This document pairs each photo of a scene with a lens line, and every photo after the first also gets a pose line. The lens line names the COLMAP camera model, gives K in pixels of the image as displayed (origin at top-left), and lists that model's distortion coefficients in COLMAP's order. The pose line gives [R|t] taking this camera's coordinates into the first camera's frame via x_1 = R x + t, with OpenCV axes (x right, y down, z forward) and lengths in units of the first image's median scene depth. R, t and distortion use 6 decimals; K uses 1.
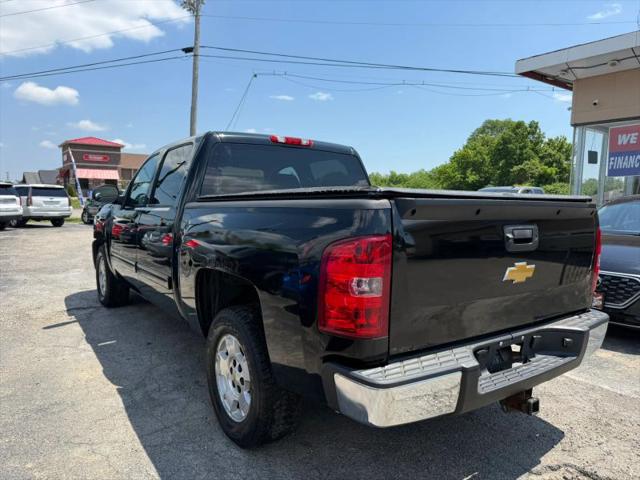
lens RADIAL K [[453.6, 0, 317.3], [0, 453.6, 238.8], [0, 0, 1]] dist [0.013611, -0.027474]
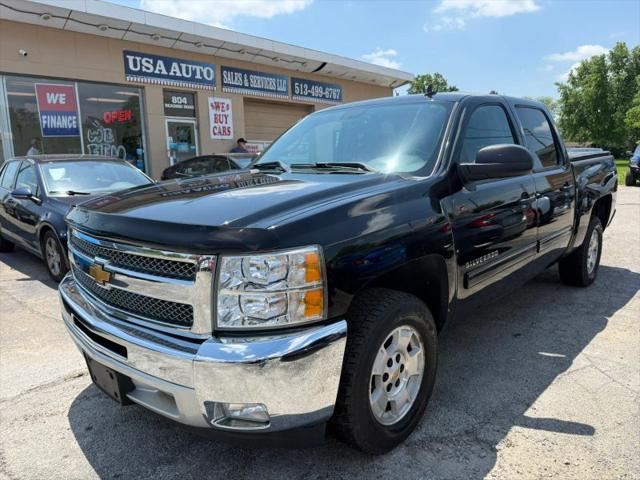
lens RADIAL K [[453.6, 0, 317.3], [0, 453.6, 238.8], [0, 0, 1]] dist [0.013611, -0.027474]
pose [[-0.201266, -0.186776, 0.961565, -0.064361], [0.098353, 0.972838, 0.209552, -0.009588], [-0.974586, 0.136748, -0.177429, 0.088712]]
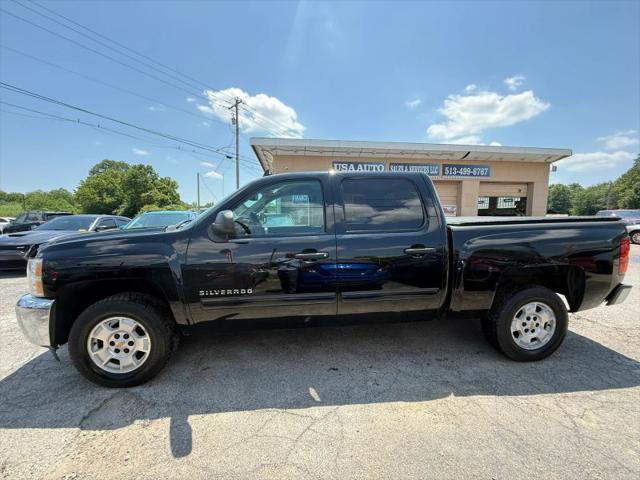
lens RADIAL K [[255.8, 0, 320.0], [0, 255.8, 240.0], [0, 0, 1]] dist [0.001260, -0.000036]
pose [[0.487064, -0.098302, 0.867816, -0.050550], [0.084768, 0.994275, 0.065050, -0.005585], [-0.869243, 0.041880, 0.492609, 0.043702]]
